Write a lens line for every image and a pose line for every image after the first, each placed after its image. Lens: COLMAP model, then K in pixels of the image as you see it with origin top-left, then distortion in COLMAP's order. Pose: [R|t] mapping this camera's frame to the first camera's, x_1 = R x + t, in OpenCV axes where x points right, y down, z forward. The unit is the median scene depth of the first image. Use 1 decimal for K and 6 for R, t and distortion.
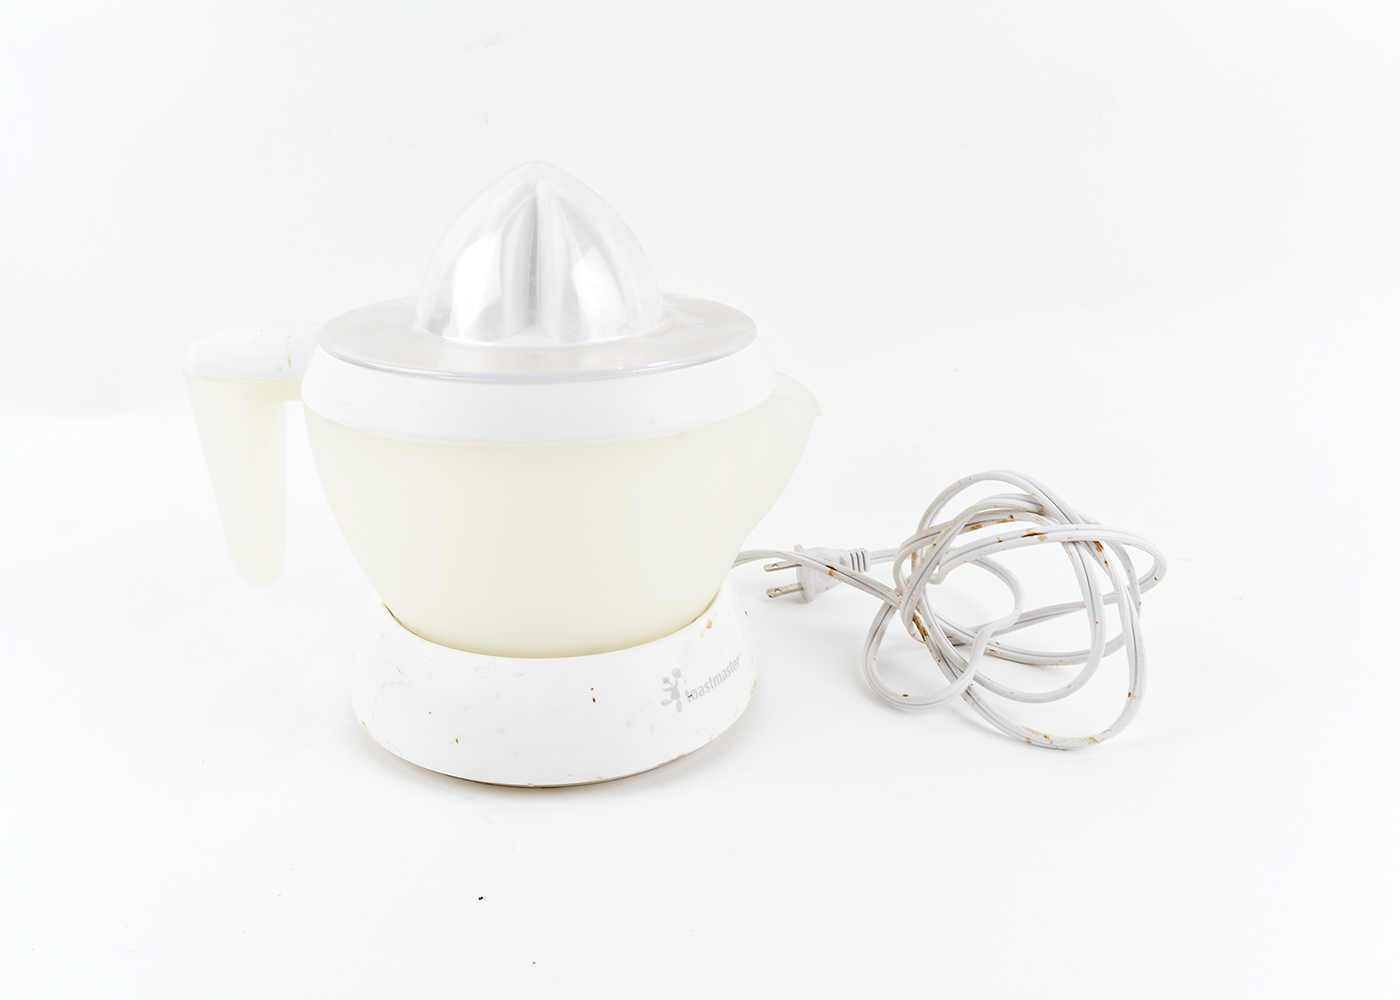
lens RADIAL K [[1106.7, 0, 708.0], [0, 1106.7, 503.1], [0, 0, 1]] dist [0.010266, 0.005485]
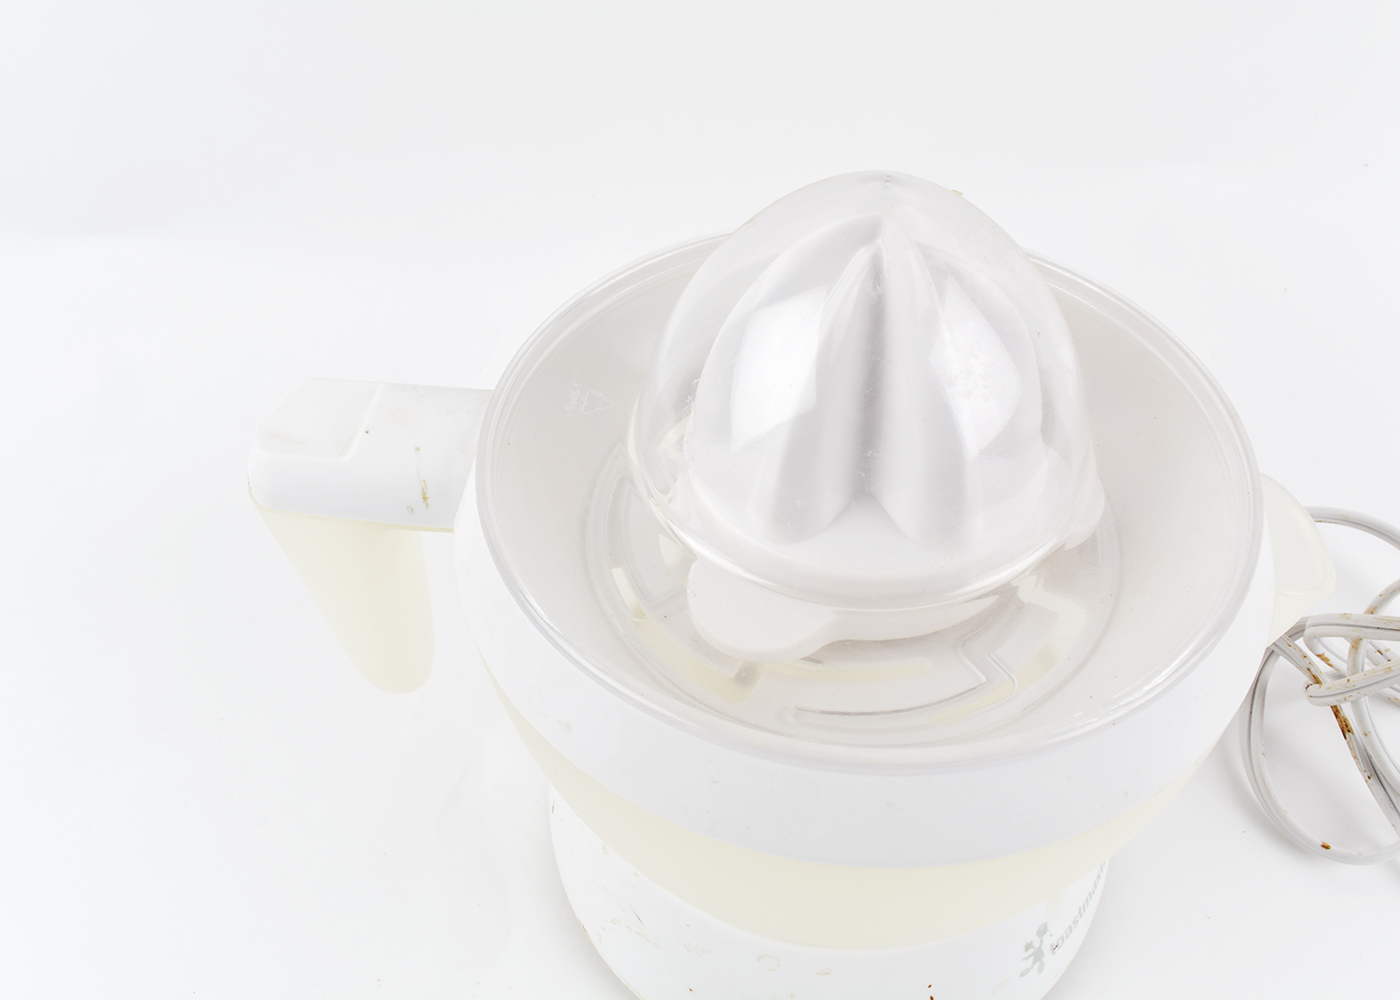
lens RADIAL K [[1106.7, 0, 700.2], [0, 1106.7, 501.8], [0, 0, 1]] dist [0.010266, 0.005485]
pose [[0.997651, 0.015414, -0.066740, -0.188999], [0.015964, 0.895195, 0.445389, -0.373778], [0.066611, -0.445408, 0.892846, 0.475671]]
